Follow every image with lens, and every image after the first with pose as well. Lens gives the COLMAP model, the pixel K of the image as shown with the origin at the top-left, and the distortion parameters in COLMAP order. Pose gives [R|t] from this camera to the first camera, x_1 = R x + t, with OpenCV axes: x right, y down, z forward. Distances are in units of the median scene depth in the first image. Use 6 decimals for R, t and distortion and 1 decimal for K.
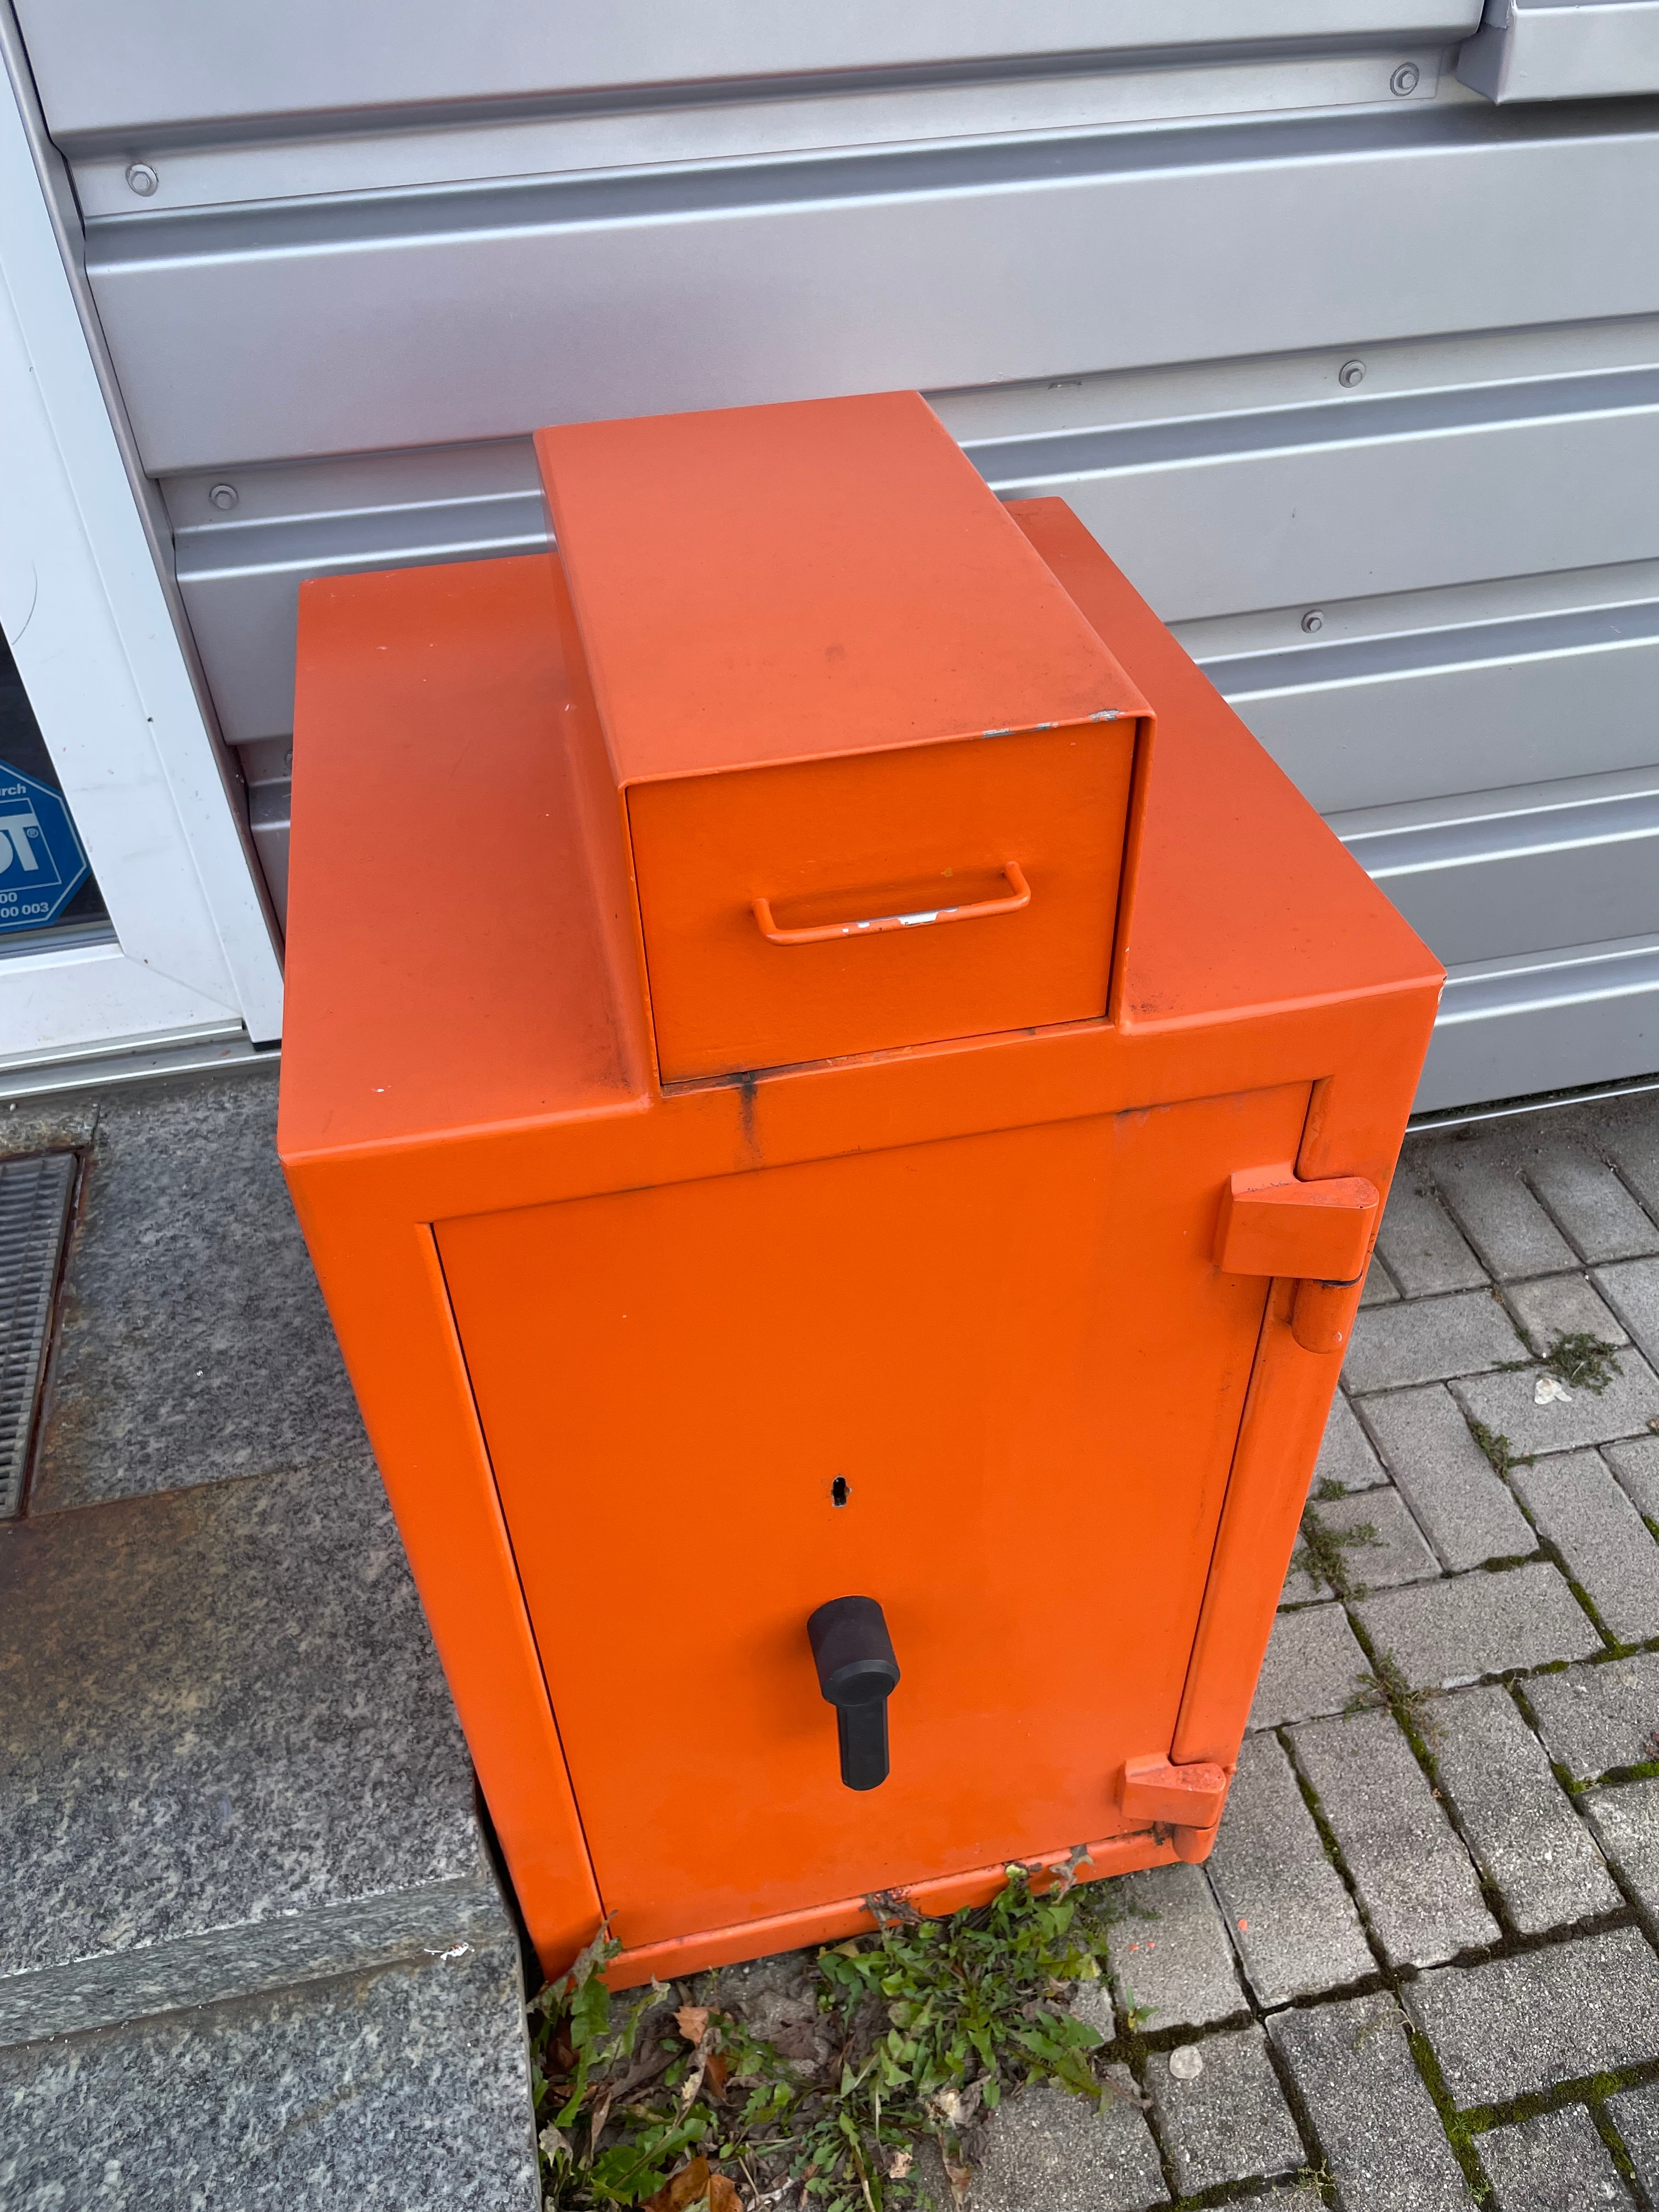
lens RADIAL K [[1701.3, 0, 821.8], [0, 1701.3, 1136.7], [0, 0, 1]] dist [0.076045, -0.121180]
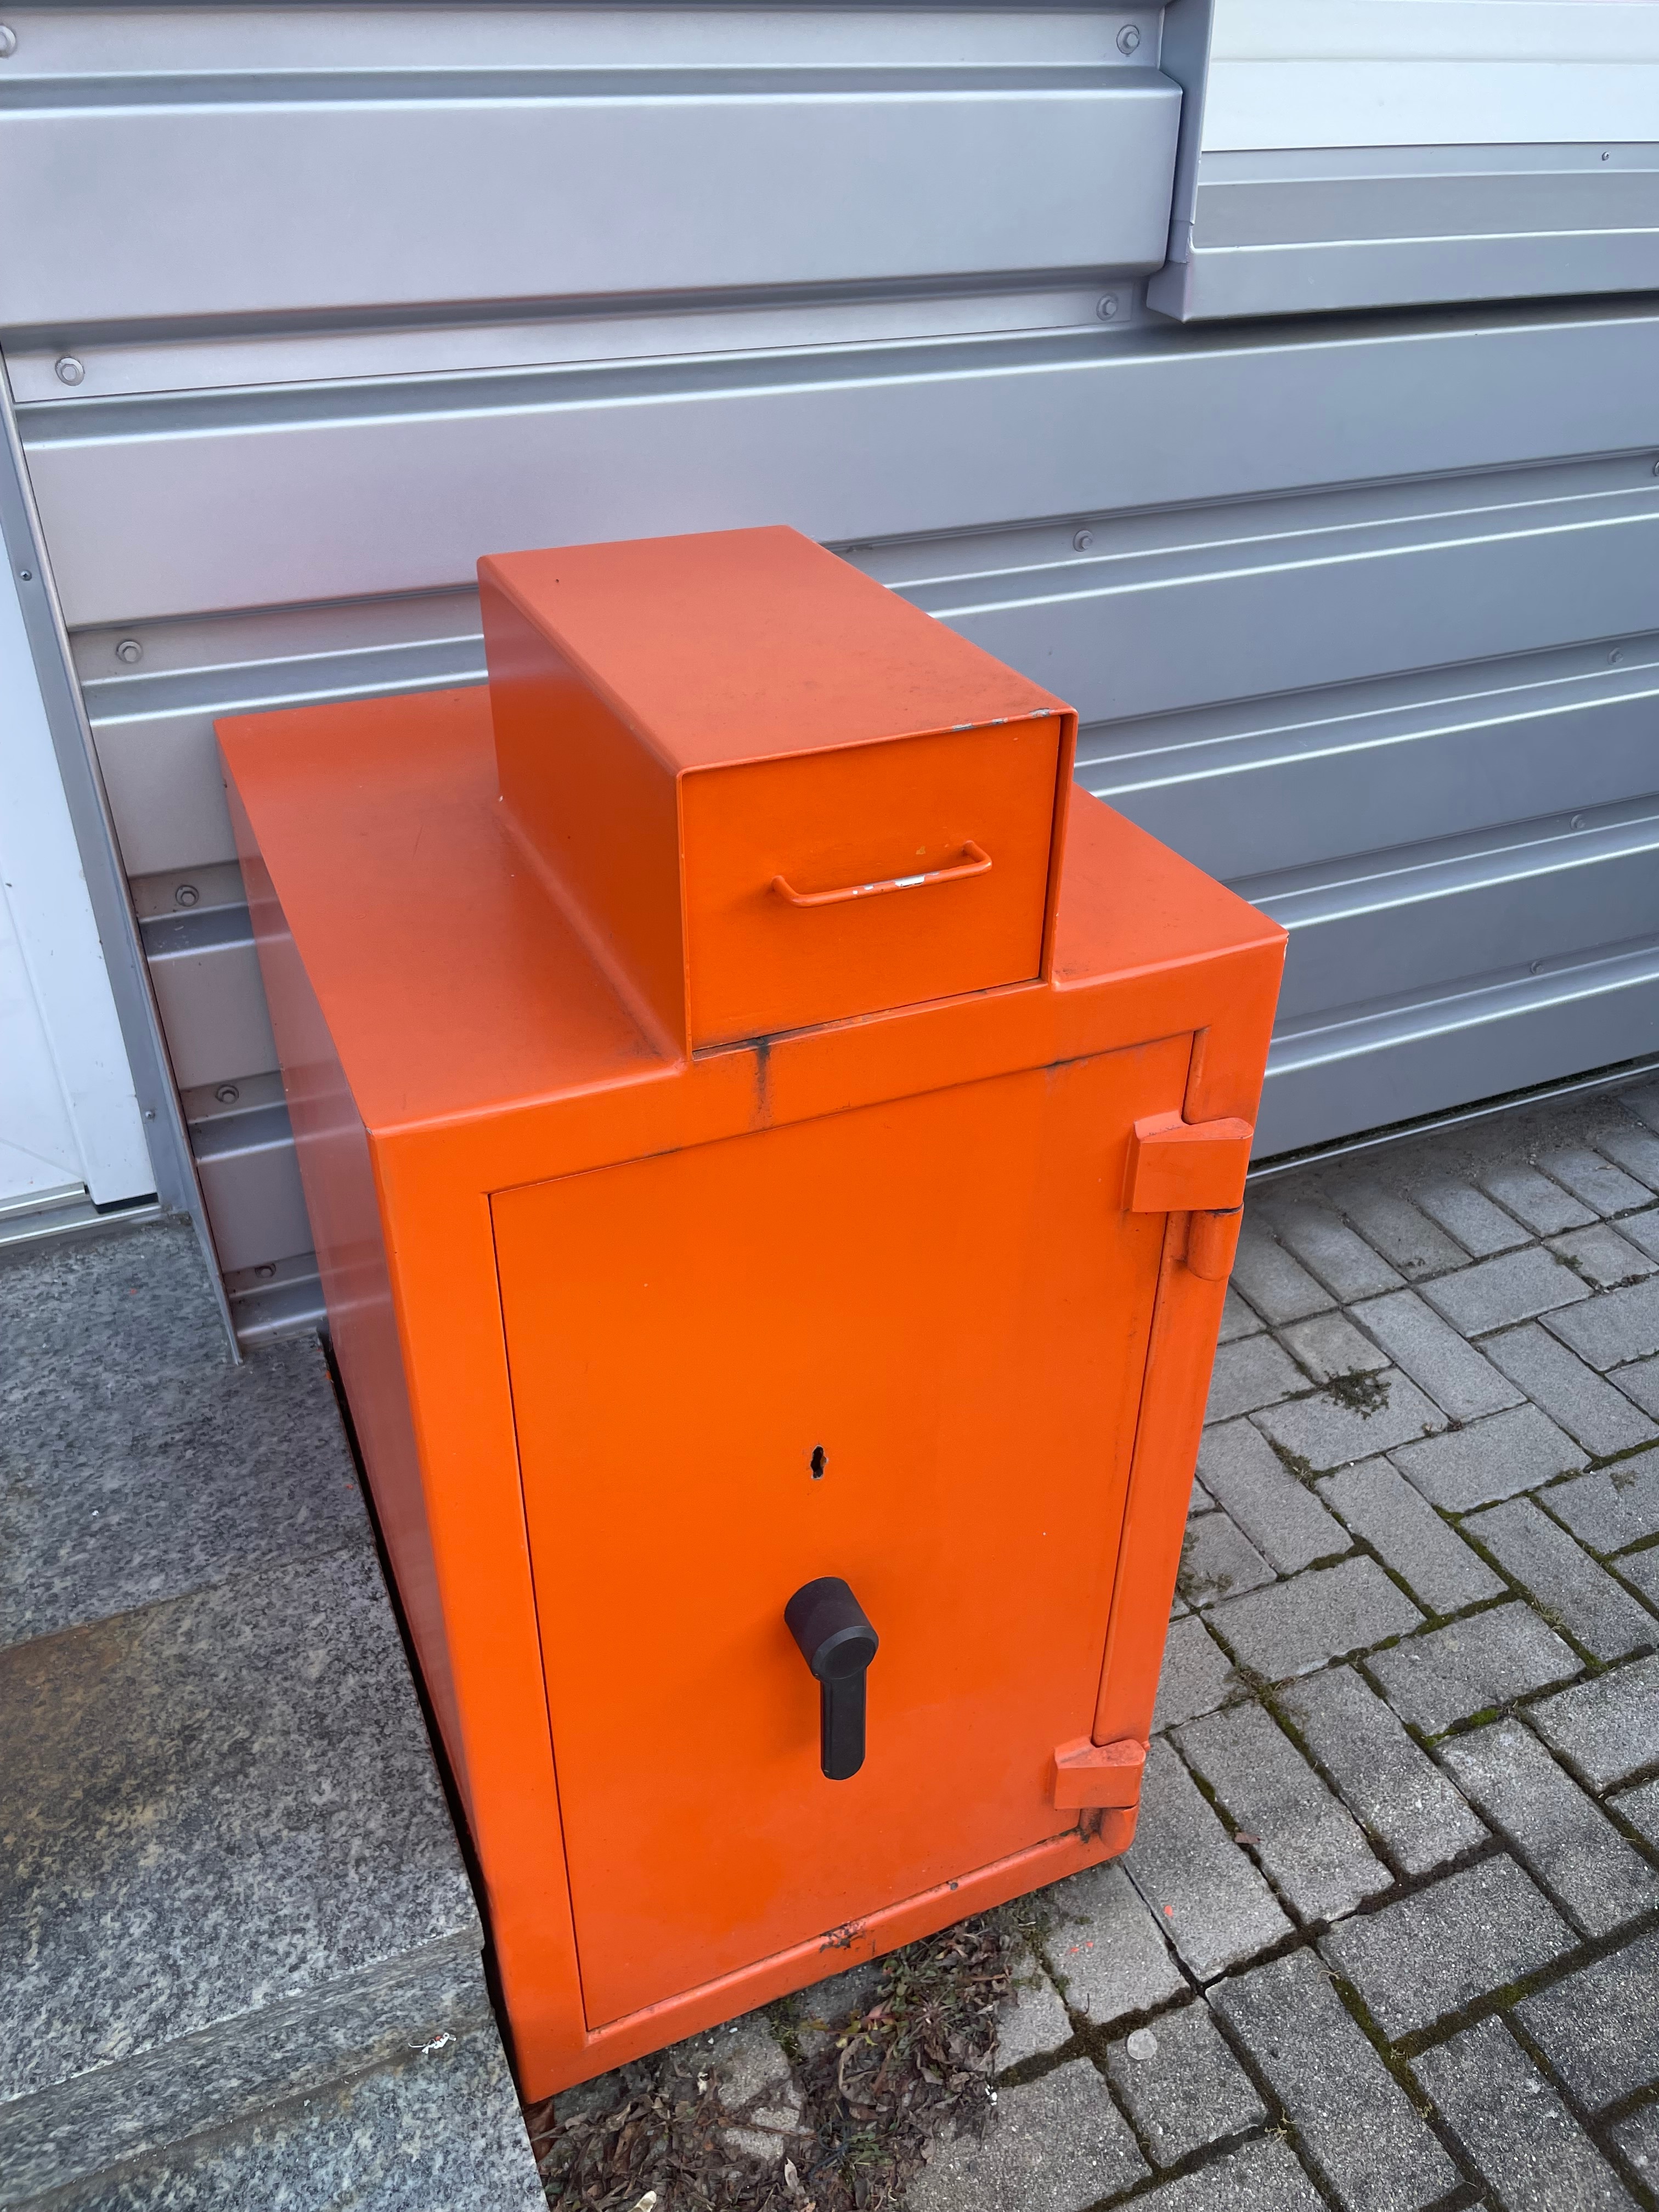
lens RADIAL K [[1703.4, 0, 829.5], [0, 1703.4, 1106.0], [0, 0, 1]] dist [0.084728, -0.131258]
pose [[0.978485, -0.080611, 0.189917, -0.129406], [0.109205, 0.983349, -0.145255, 0.106652], [-0.175046, 0.162870, 0.970996, -0.083664]]
